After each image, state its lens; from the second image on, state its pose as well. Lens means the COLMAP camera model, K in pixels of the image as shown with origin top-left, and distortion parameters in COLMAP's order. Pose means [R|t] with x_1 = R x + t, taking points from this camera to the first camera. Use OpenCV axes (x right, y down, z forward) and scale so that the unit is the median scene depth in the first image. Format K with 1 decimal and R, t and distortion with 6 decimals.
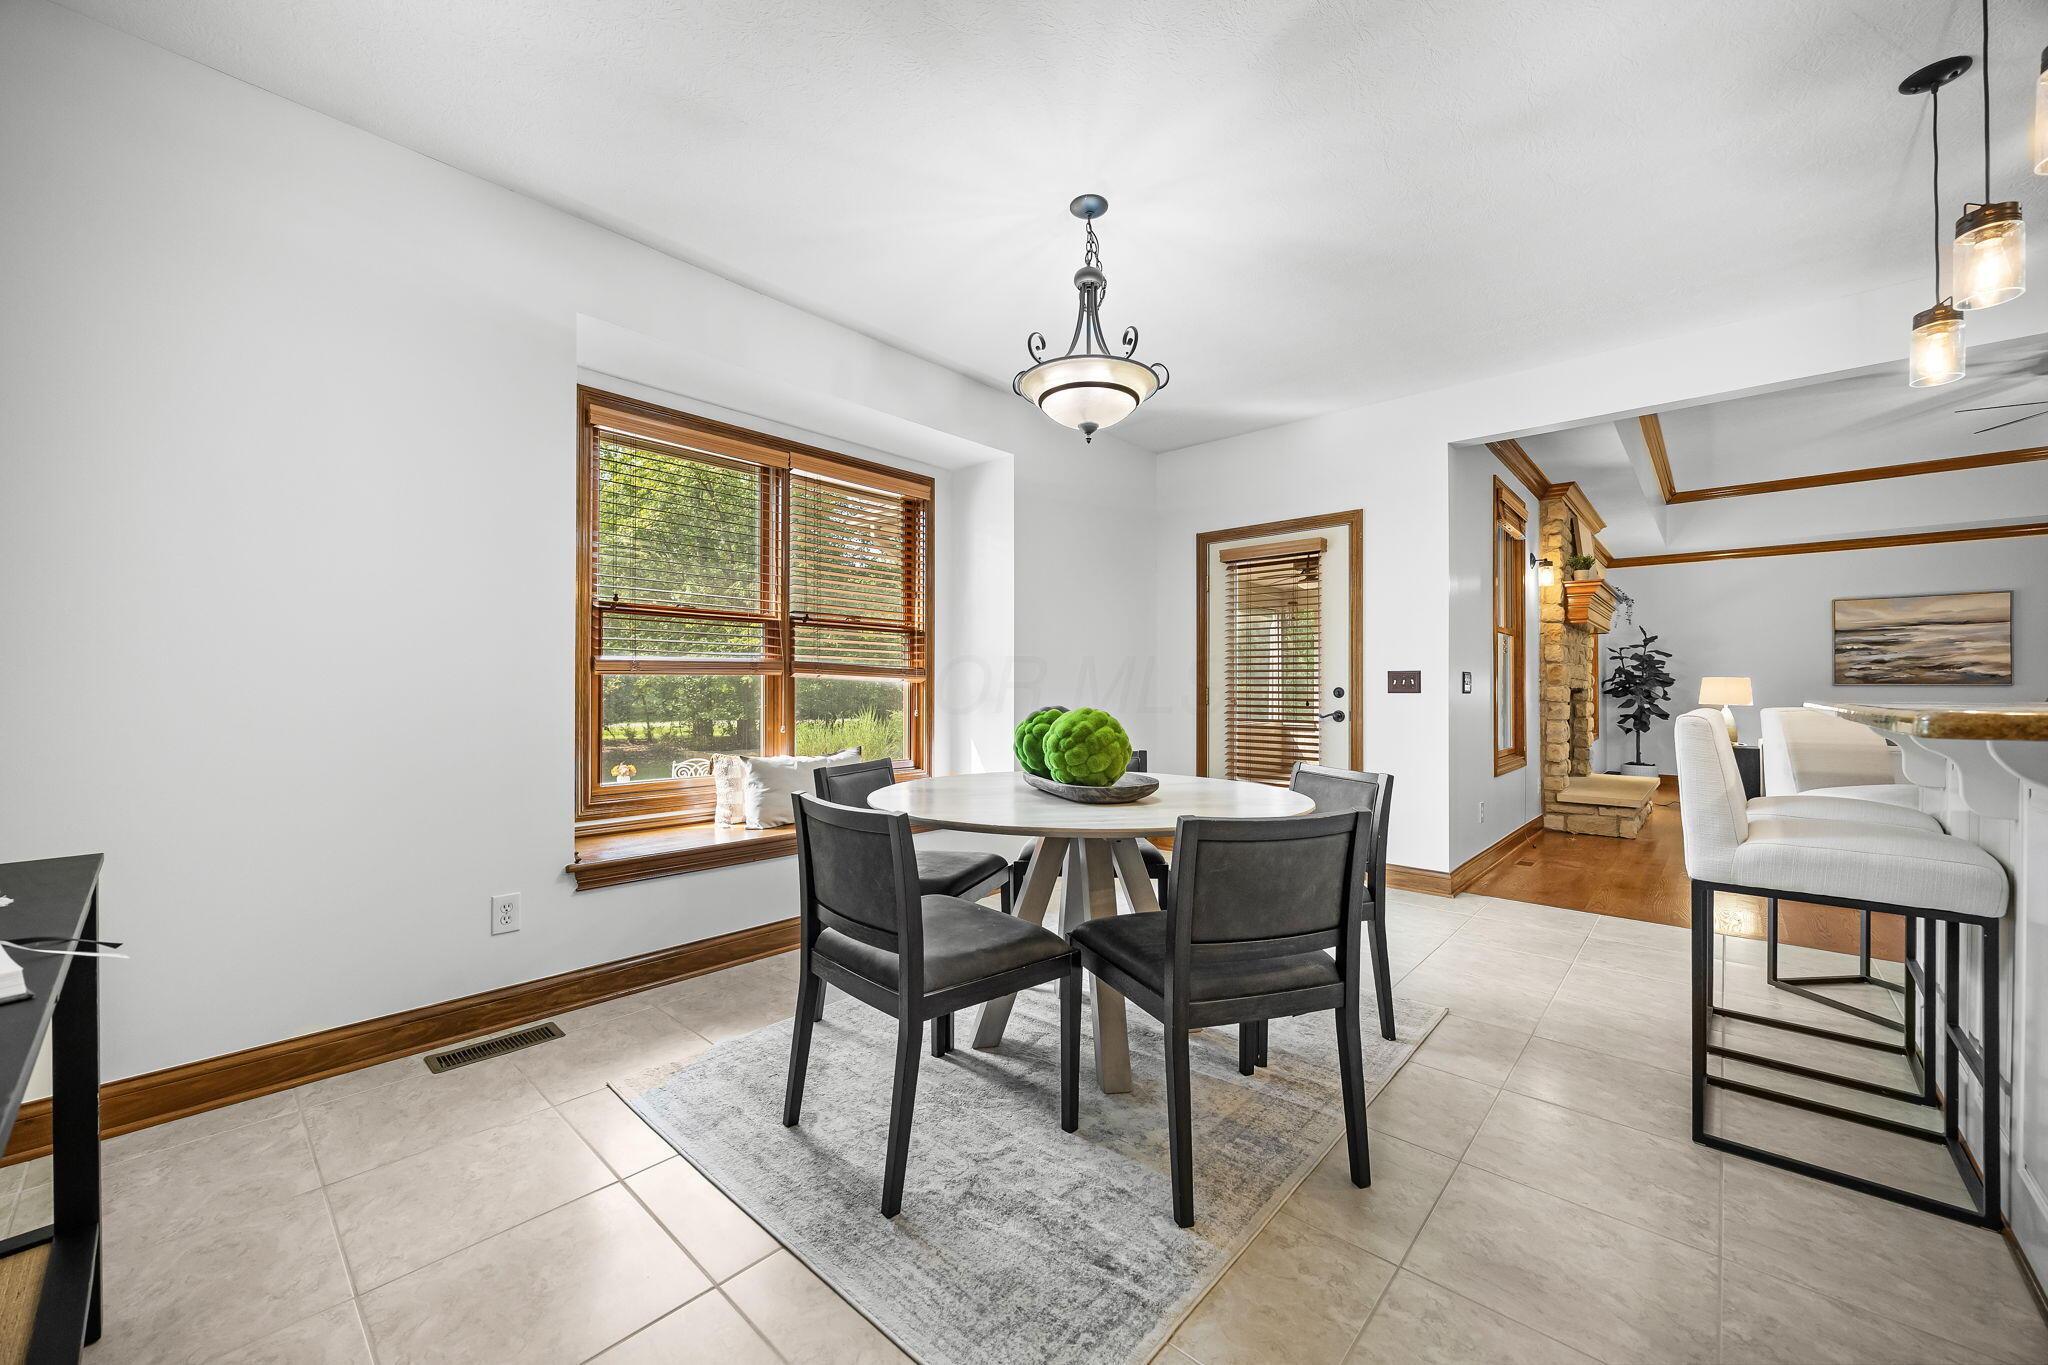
lens RADIAL K [[778.8, 0, 1017.0], [0, 778.8, 687.1], [0, 0, 1]] dist [-0.000645, 0.000081]
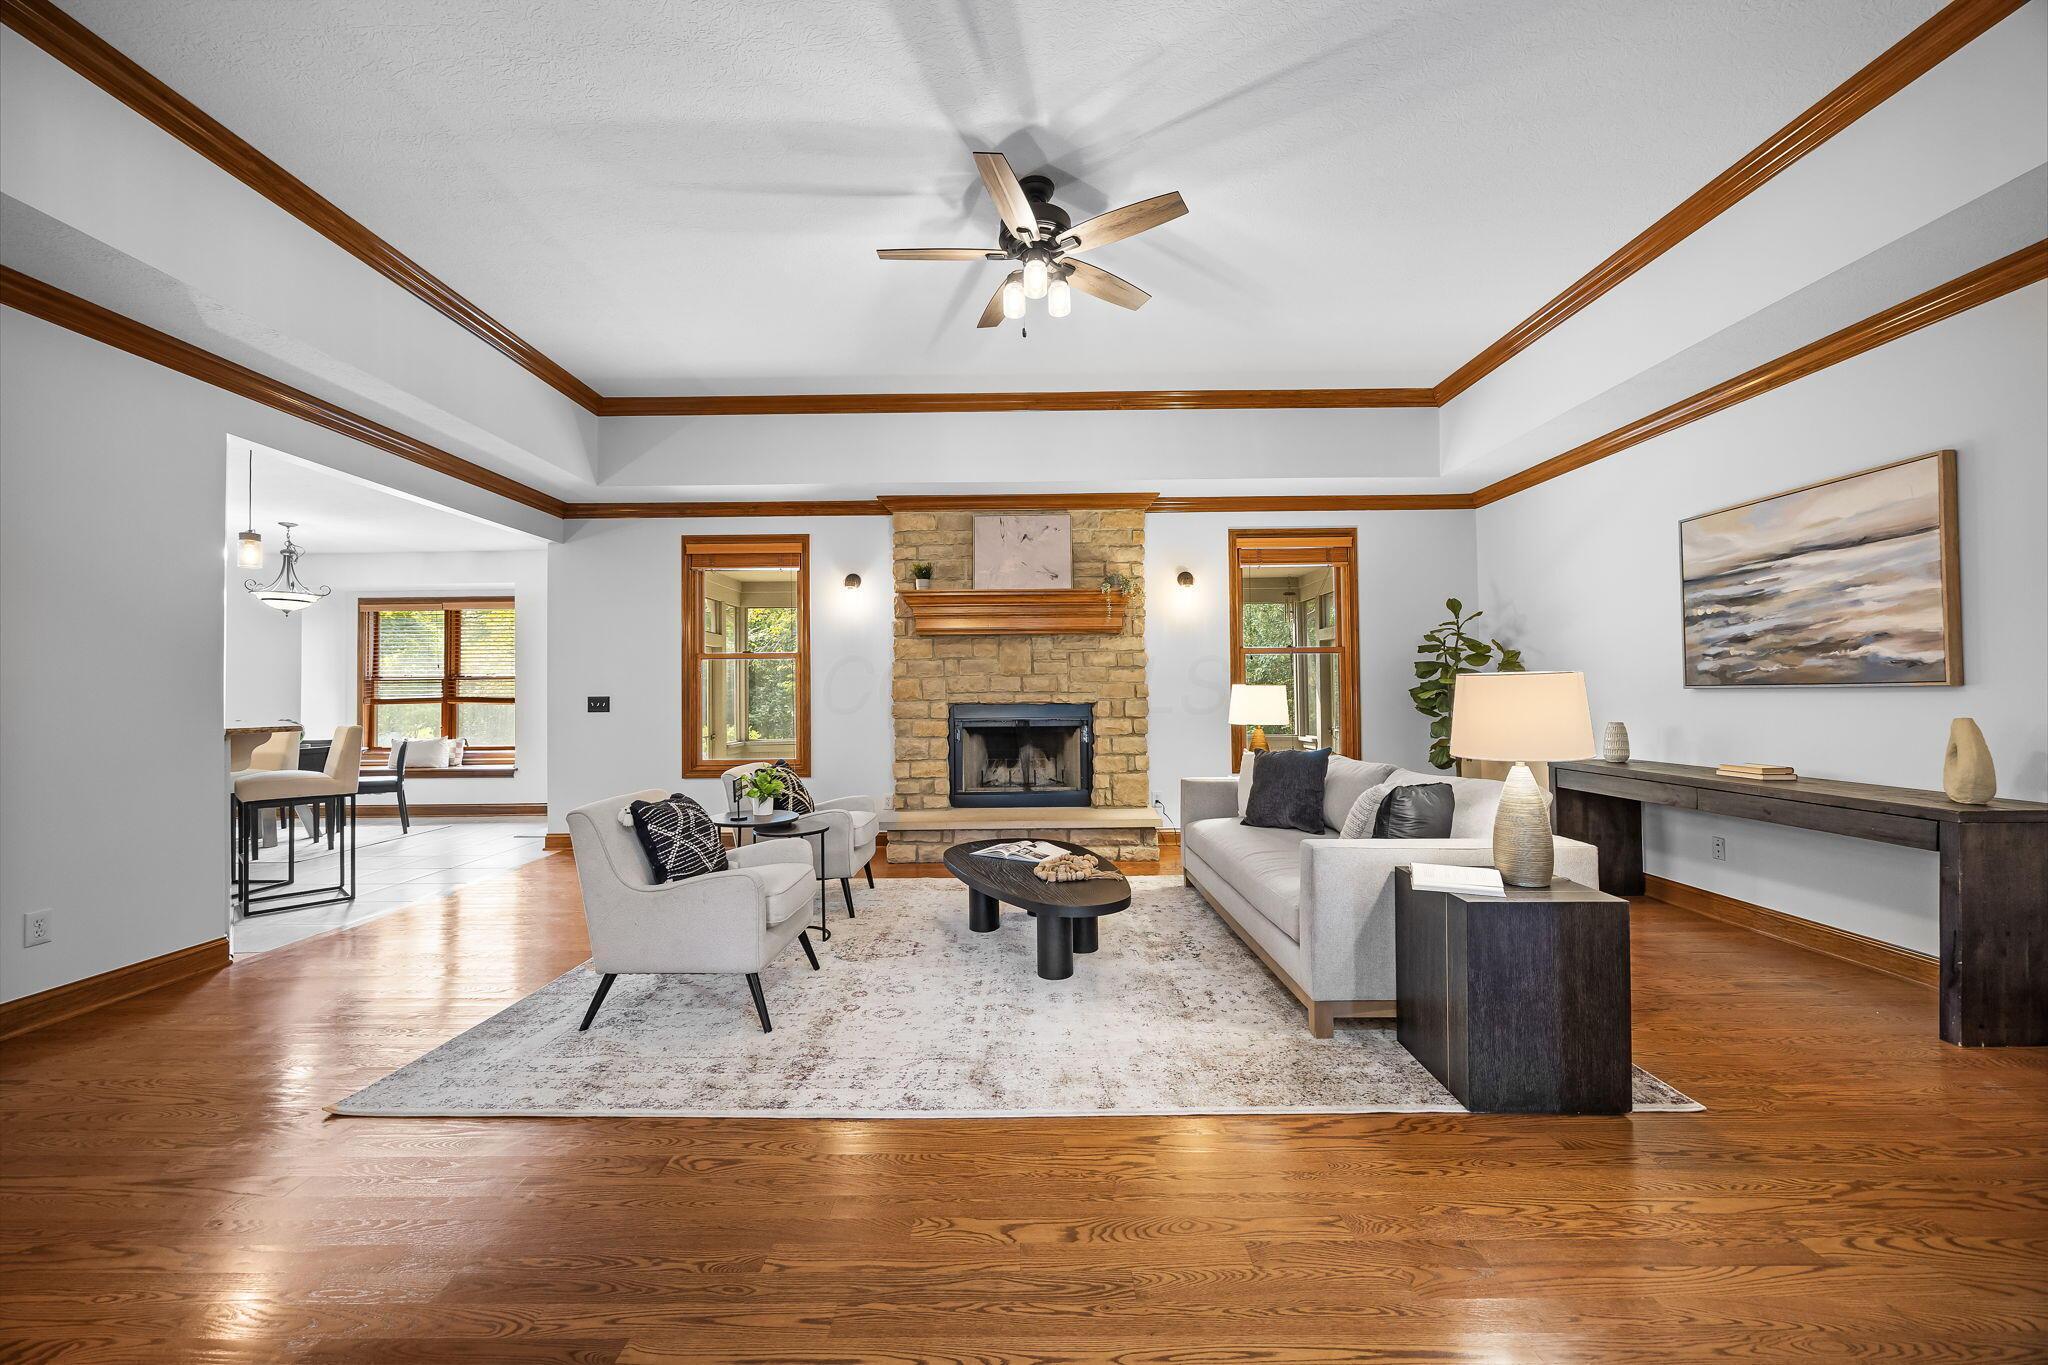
lens RADIAL K [[778.8, 0, 1017.0], [0, 778.8, 687.1], [0, 0, 1]] dist [-0.000645, 0.000081]
pose [[0.668151, -0.020283, -0.743749, 1.193586], [0.016327, 0.999787, -0.012597, -0.004283], [0.743846, -0.003726, 0.668341, 0.353316]]
